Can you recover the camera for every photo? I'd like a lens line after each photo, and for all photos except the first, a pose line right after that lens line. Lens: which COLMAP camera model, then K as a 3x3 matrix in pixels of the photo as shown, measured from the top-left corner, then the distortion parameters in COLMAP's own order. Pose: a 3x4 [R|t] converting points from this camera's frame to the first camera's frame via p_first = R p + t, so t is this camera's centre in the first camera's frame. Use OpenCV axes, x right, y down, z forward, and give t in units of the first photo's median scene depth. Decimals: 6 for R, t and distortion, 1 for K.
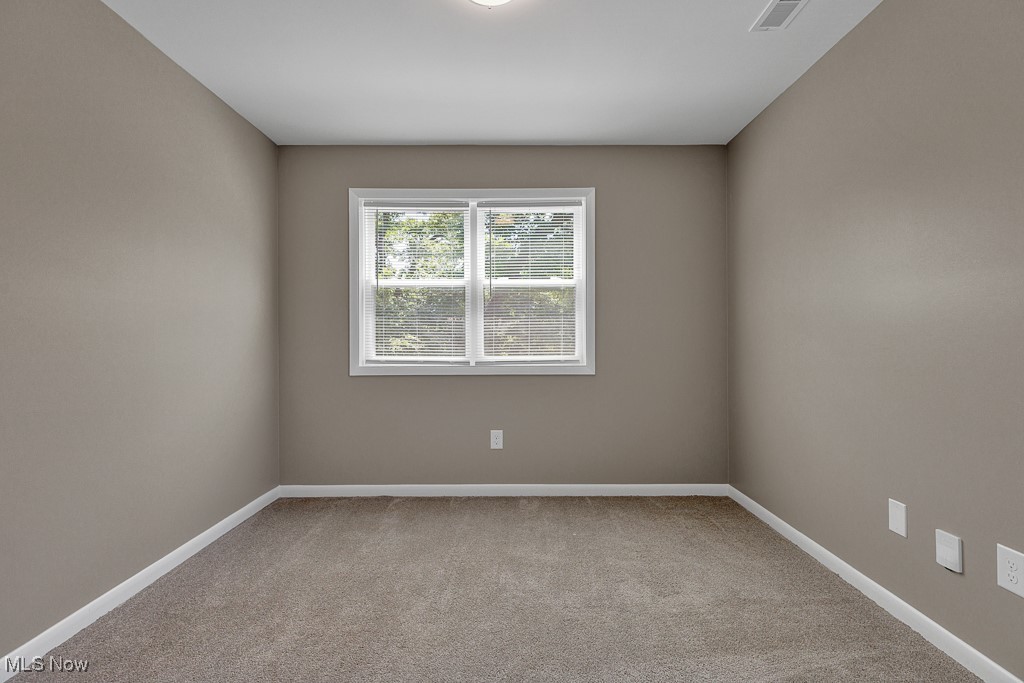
lens RADIAL K [[483.7, 0, 511.4], [0, 483.7, 358.8], [0, 0, 1]] dist [0.090266, -0.000045]
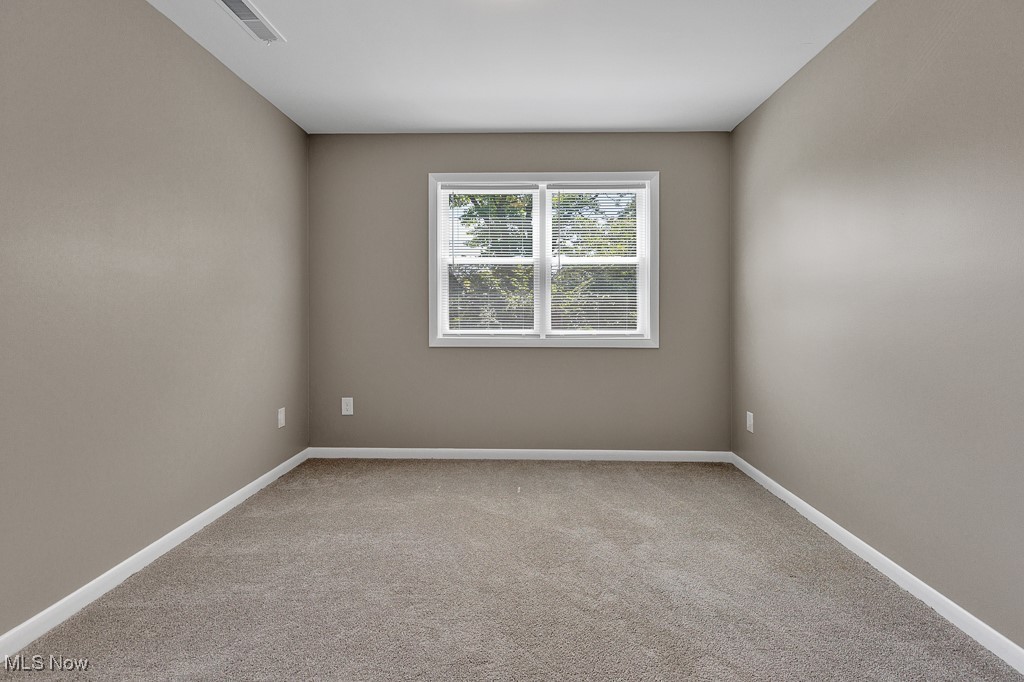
lens RADIAL K [[458.5, 0, 512.1], [0, 458.5, 342.0], [0, 0, 1]] dist [0.003476, 0.000278]
pose [[0.999907, 0.006071, -0.012251, -0.129958], [-0.005811, 0.999759, 0.021169, 0.000388], [0.012376, -0.021096, 0.999701, -0.004753]]
